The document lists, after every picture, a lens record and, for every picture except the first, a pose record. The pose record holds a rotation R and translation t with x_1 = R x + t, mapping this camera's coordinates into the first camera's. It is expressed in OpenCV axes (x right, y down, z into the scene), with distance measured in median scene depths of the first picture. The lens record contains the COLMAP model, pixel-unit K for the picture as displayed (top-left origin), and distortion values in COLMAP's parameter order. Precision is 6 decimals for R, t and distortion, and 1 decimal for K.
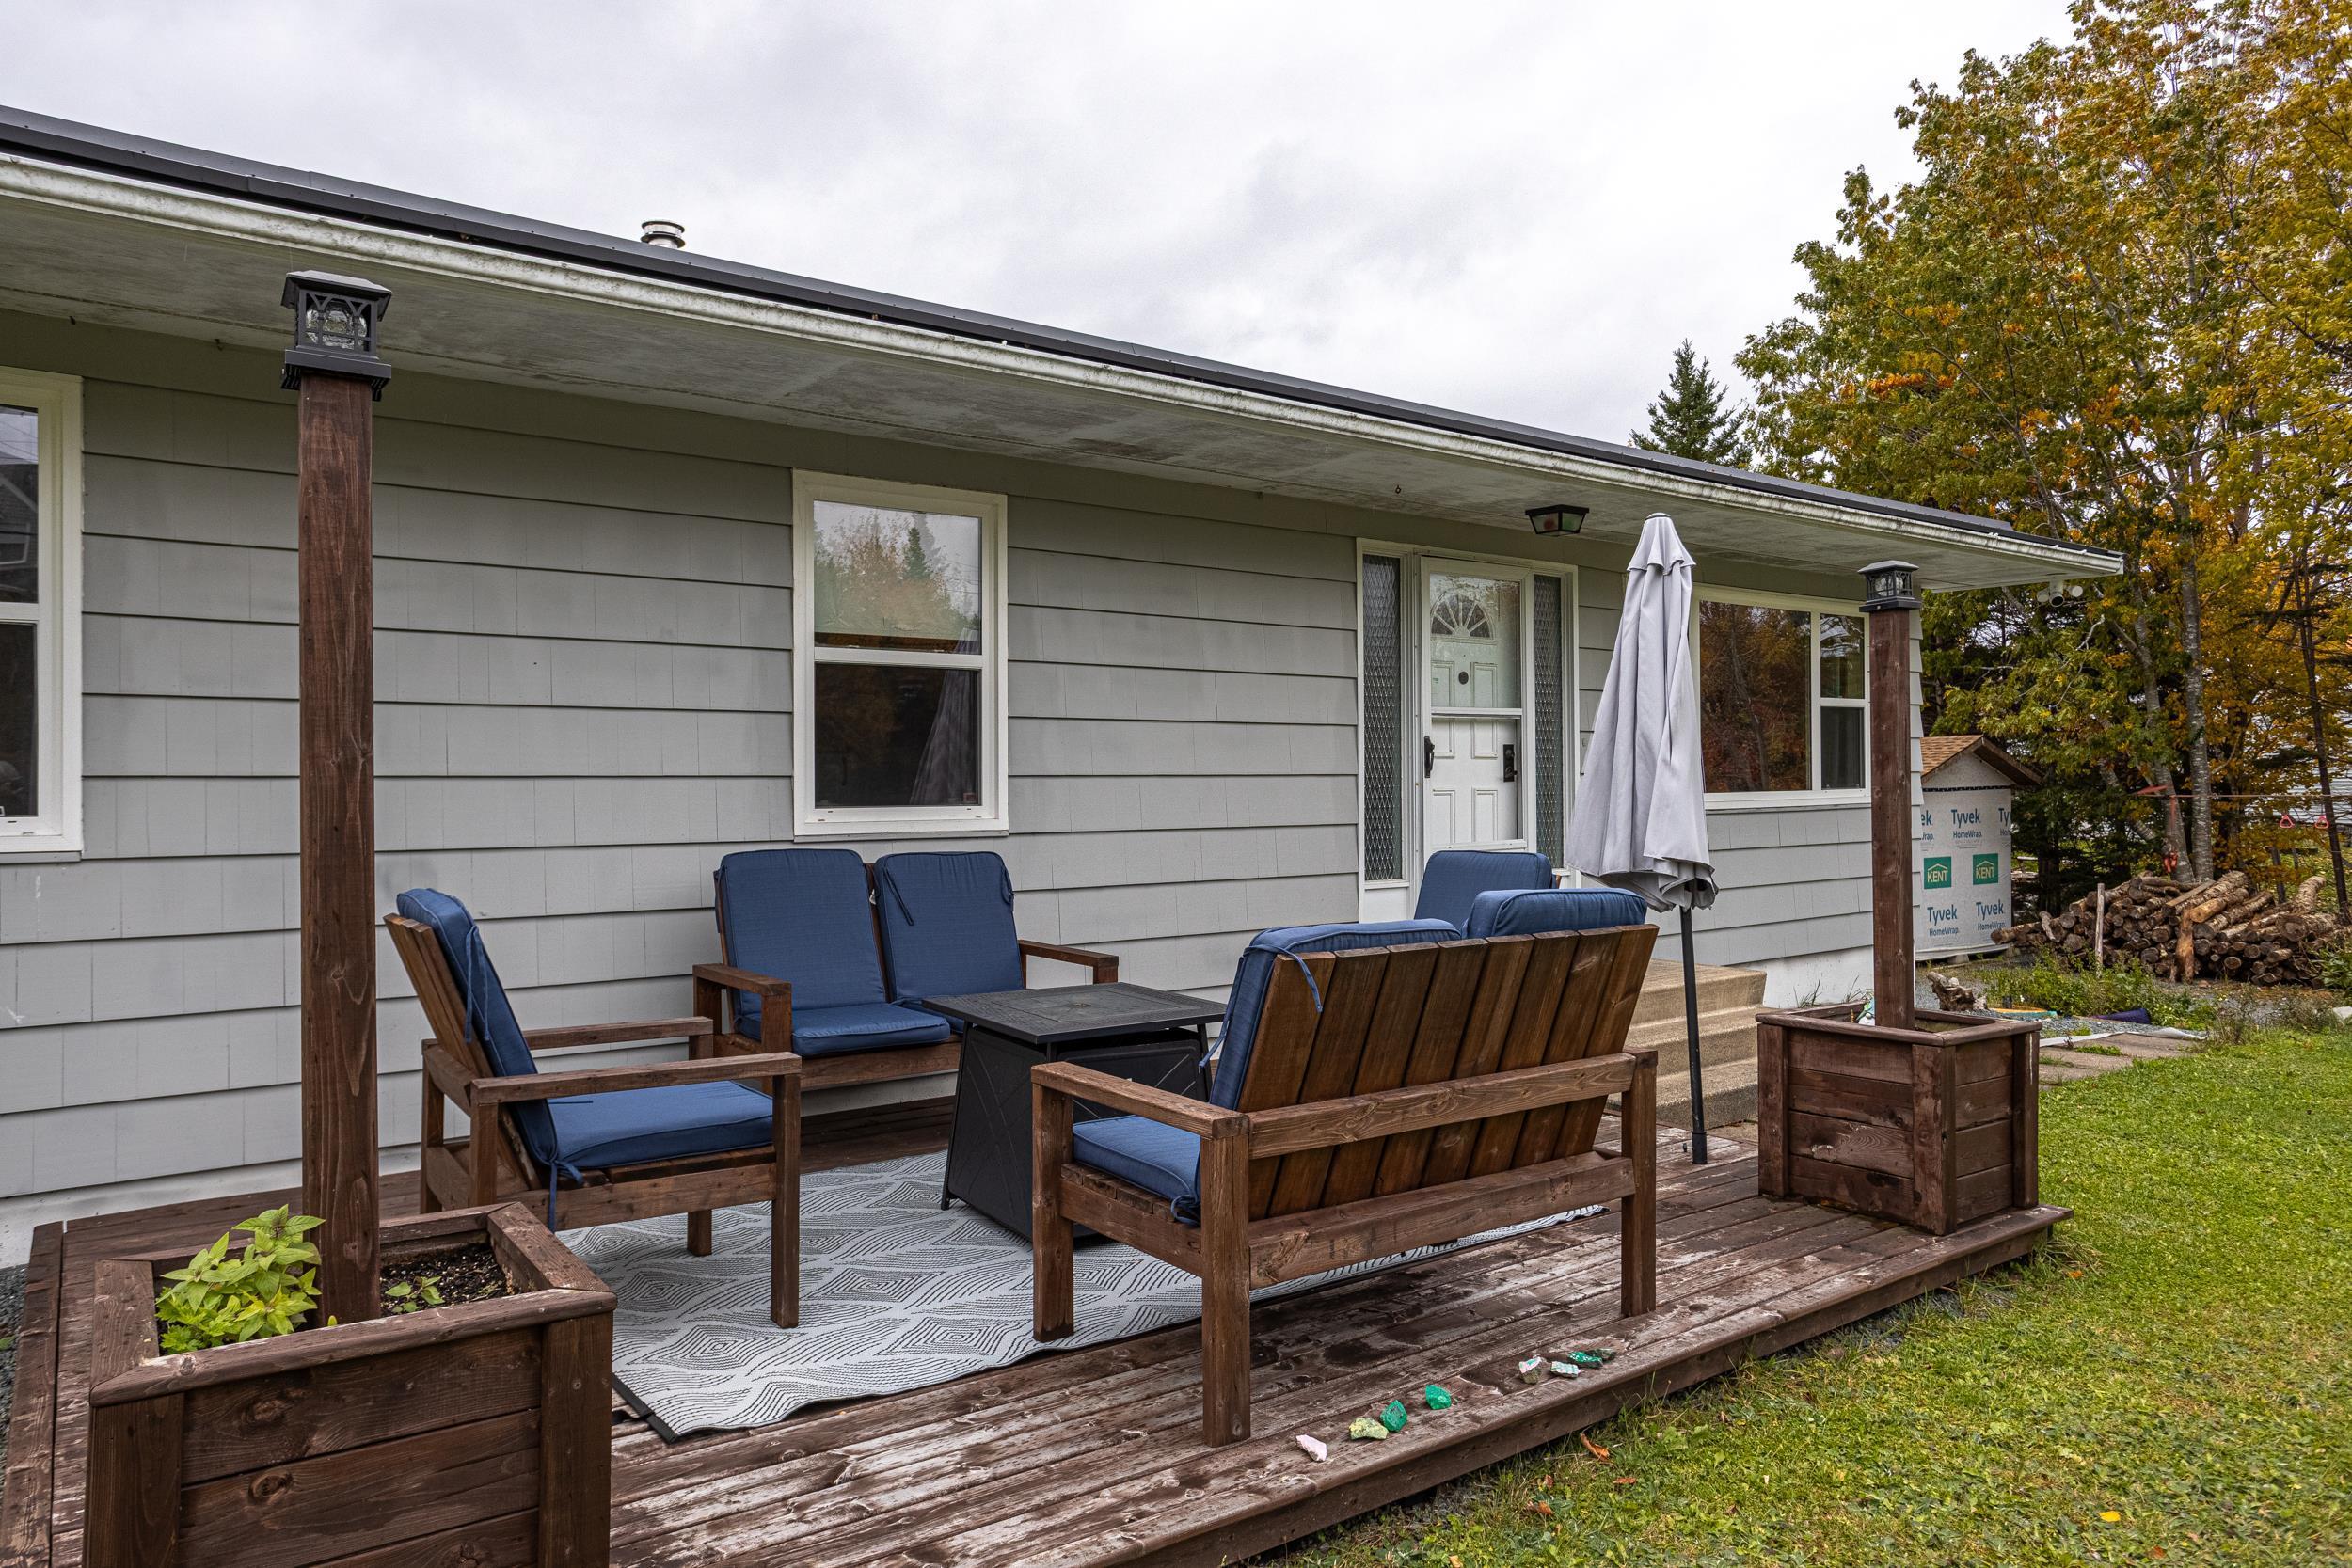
lens RADIAL K [[1496.5, 0, 1169.1], [0, 1496.5, 775.6], [0, 0, 1]] dist [-0.002532, 0.001152]
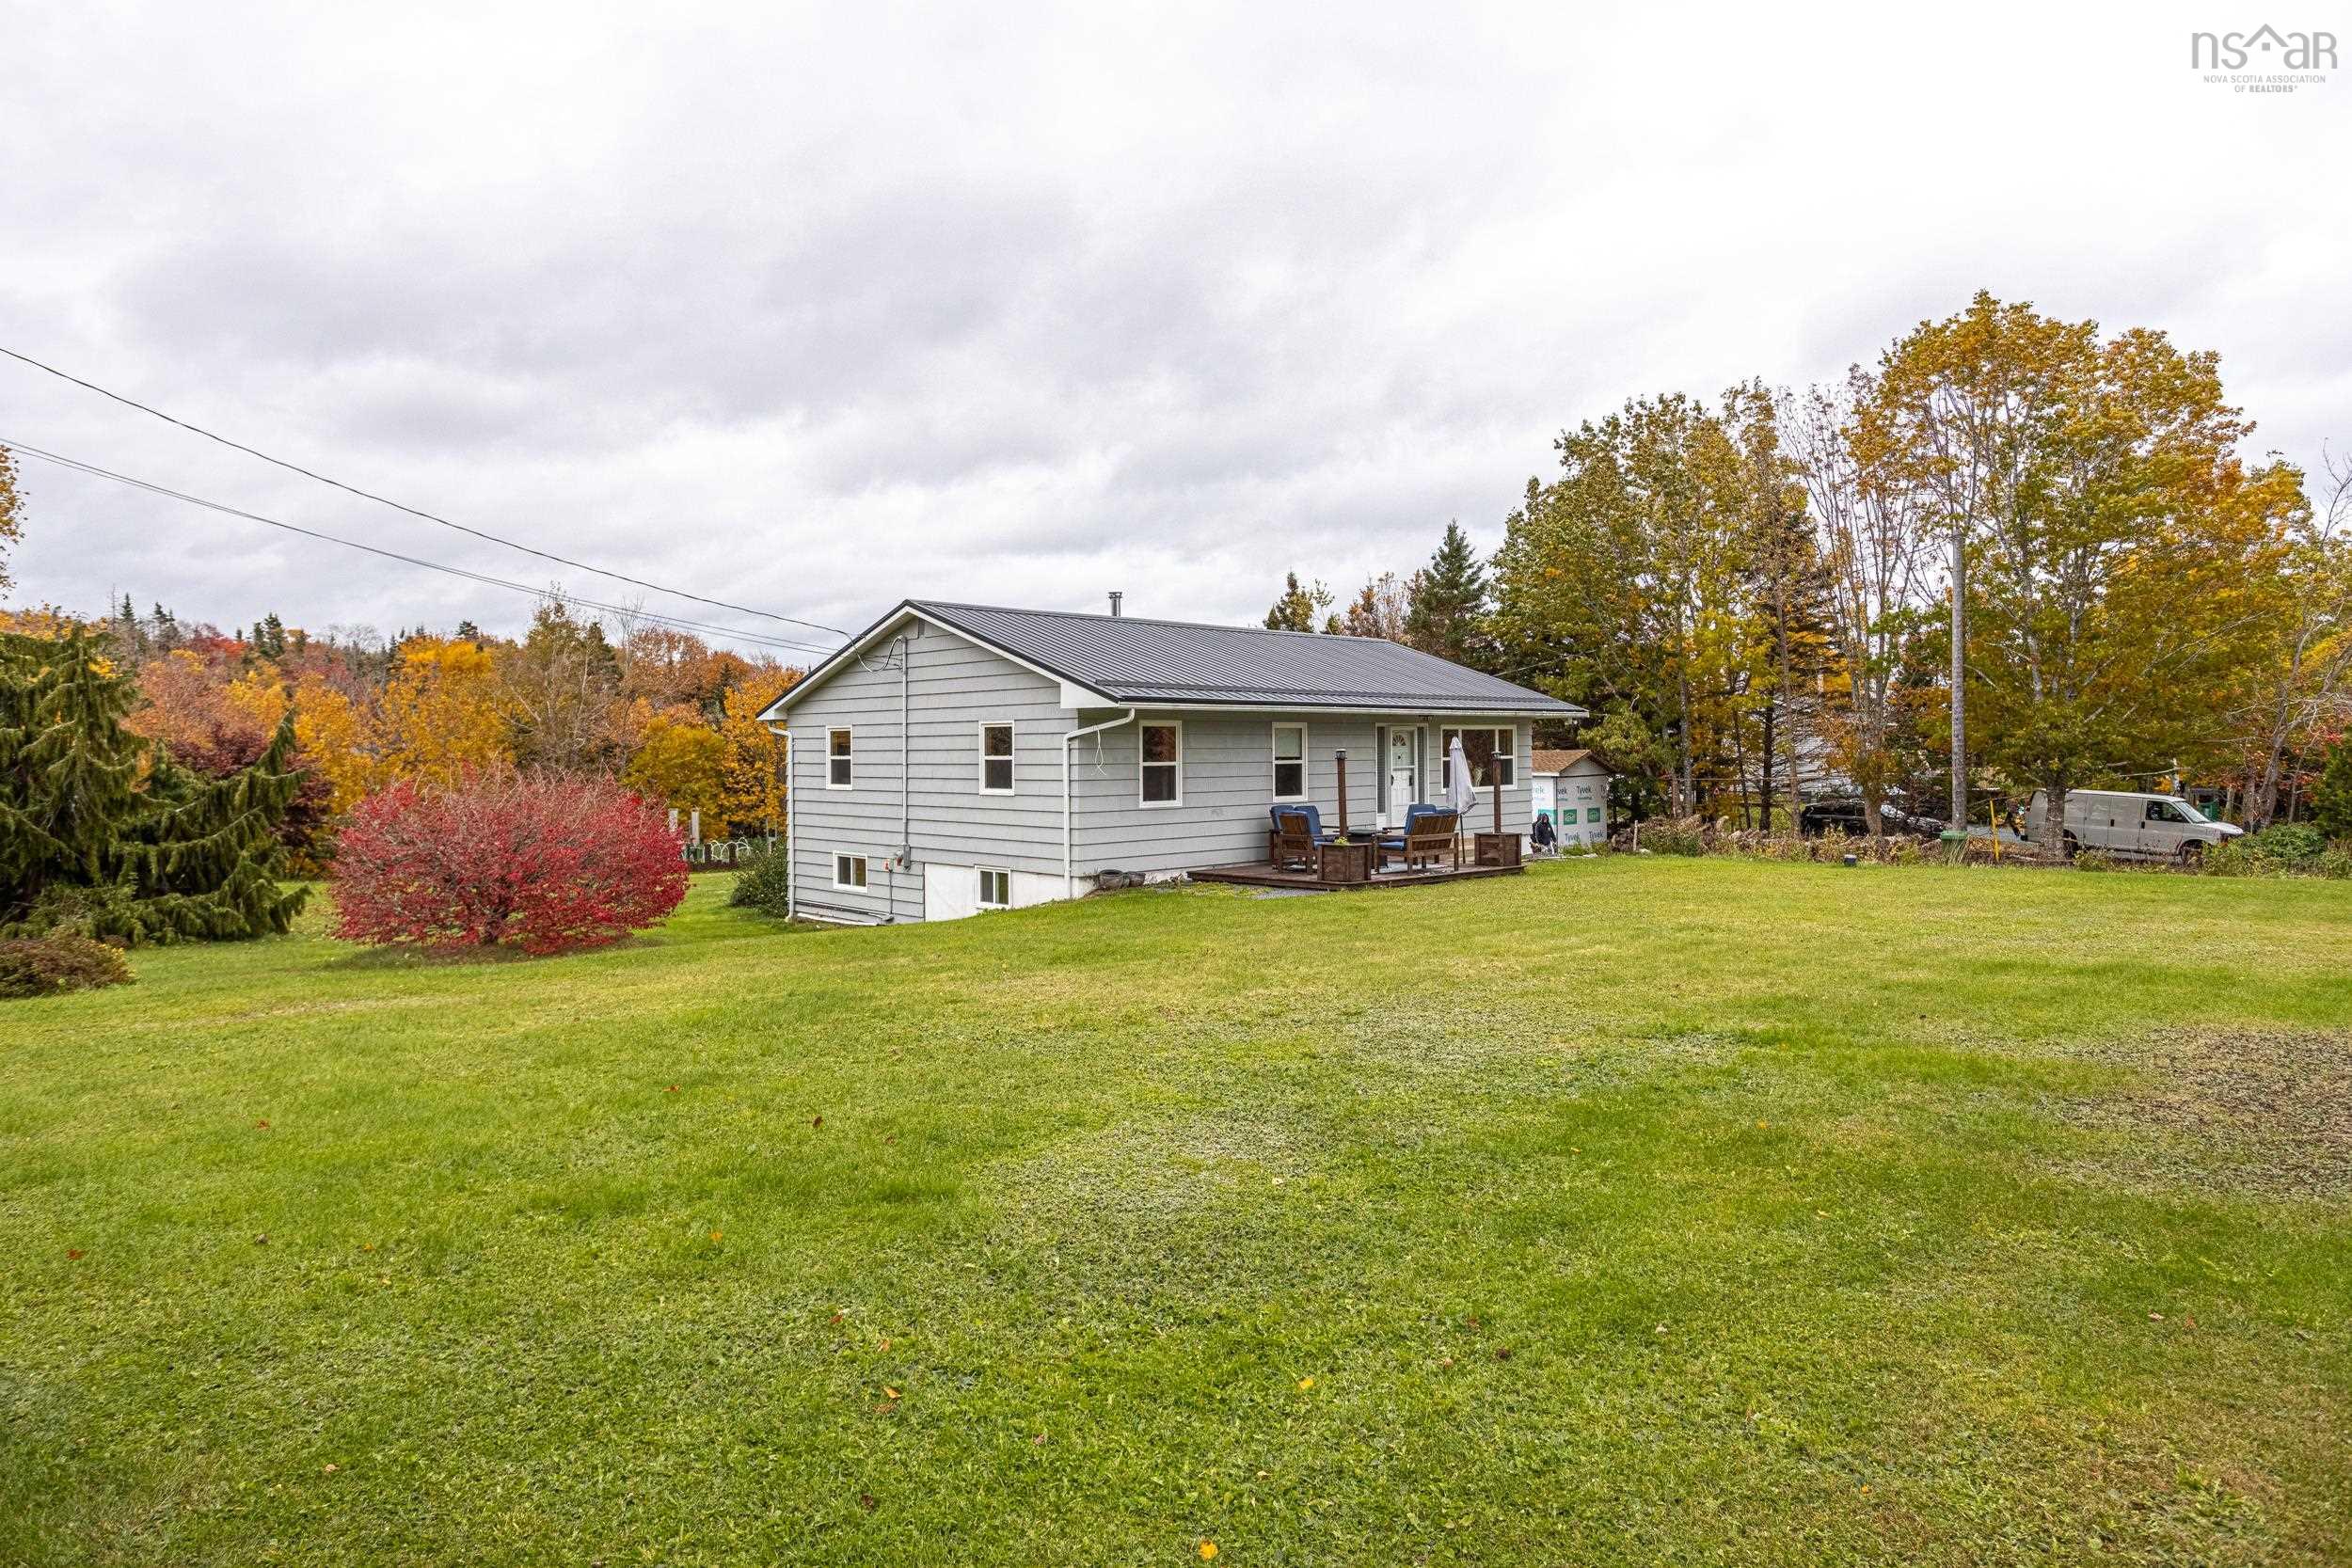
lens RADIAL K [[1424.2, 0, 1180.2], [0, 1424.2, 783.9], [0, 0, 1]] dist [0.001613, -0.000026]
pose [[0.988577, -0.007384, 0.150537, -0.822124], [0.003282, 0.999617, 0.027483, -0.094915], [-0.150682, -0.026675, 0.988222, -2.253567]]
